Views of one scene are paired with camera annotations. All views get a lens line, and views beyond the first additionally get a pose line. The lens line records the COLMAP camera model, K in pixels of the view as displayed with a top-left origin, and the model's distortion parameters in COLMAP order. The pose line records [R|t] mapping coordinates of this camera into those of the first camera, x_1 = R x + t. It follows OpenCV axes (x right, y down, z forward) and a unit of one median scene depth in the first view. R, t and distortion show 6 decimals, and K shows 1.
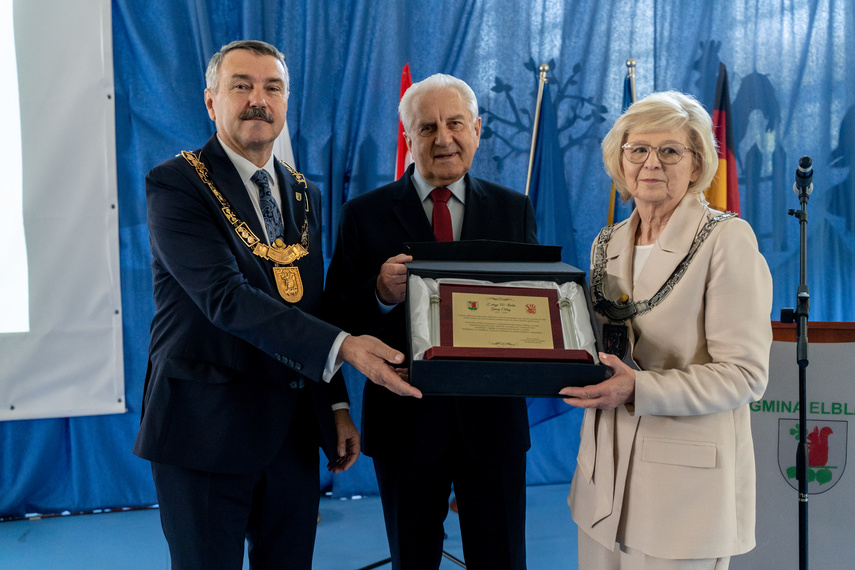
lens RADIAL K [[1008.8, 0, 422.9], [0, 1008.8, 285.3], [0, 0, 1]] dist [0.032050, 0.000000]
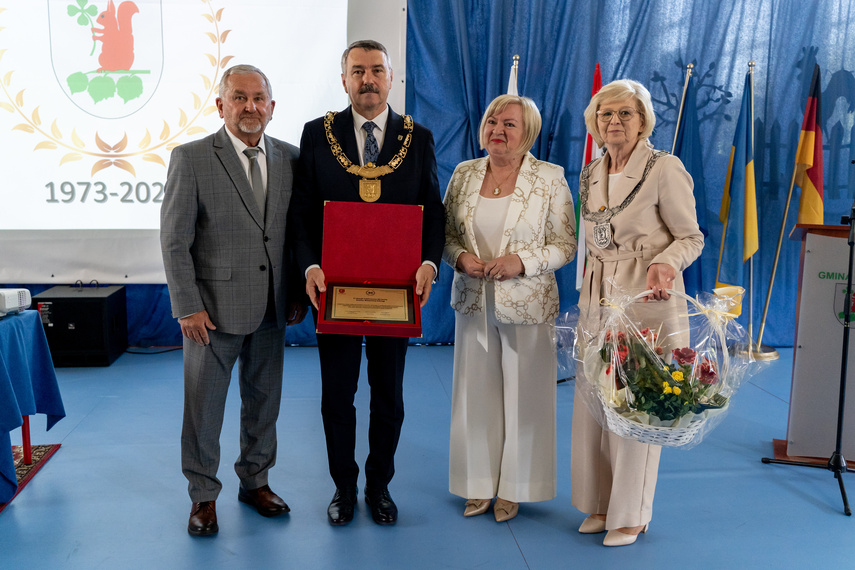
lens RADIAL K [[850.7, 0, 427.9], [0, 850.7, 281.1], [0, 0, 1]] dist [0.028775, 0.000000]
pose [[0.990603, 0.048586, -0.127848, -0.081549], [-0.041222, 0.997369, 0.059629, 0.038175], [0.130409, -0.053799, 0.990000, -0.290583]]
